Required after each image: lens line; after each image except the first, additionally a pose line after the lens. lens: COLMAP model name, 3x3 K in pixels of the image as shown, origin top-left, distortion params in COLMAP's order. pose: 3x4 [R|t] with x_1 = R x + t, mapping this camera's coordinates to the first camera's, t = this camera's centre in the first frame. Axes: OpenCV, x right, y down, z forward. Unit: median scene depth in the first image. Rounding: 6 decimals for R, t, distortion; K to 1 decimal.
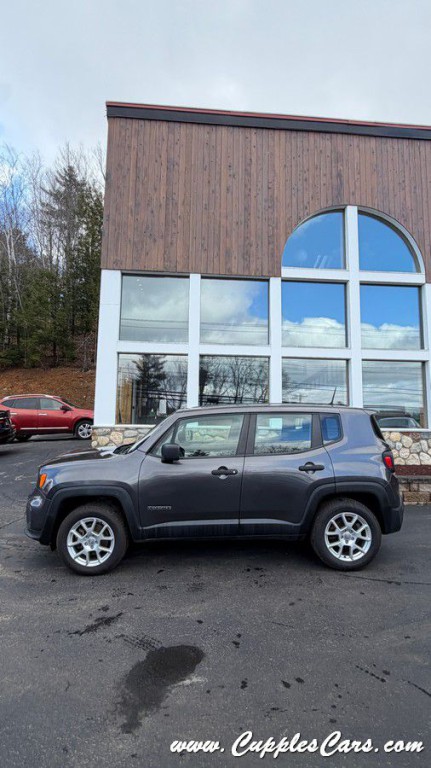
lens RADIAL K [[360.5, 0, 216.3], [0, 360.5, 378.2], [0, 0, 1]] dist [0.000965, 0.000290]
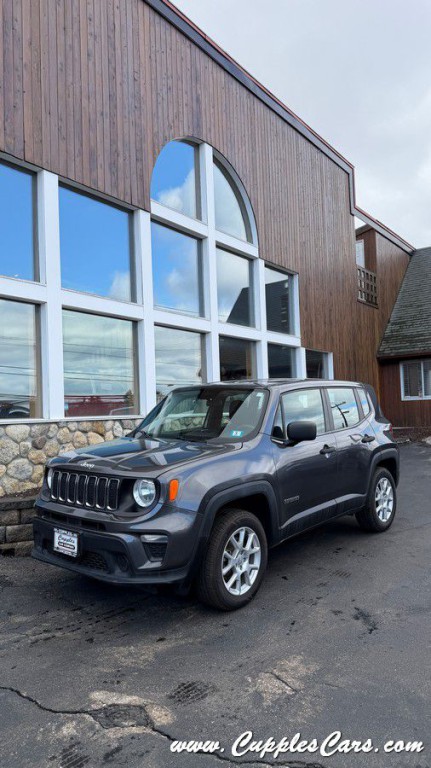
lens RADIAL K [[541.2, 0, 227.6], [0, 541.2, 374.6], [0, 0, 1]] dist [0.035092, -0.004668]
pose [[0.639814, 0.019673, 0.768278, -0.897083], [-0.043188, 0.999013, 0.010386, 0.050585], [-0.767316, -0.039825, 0.640032, 0.247631]]
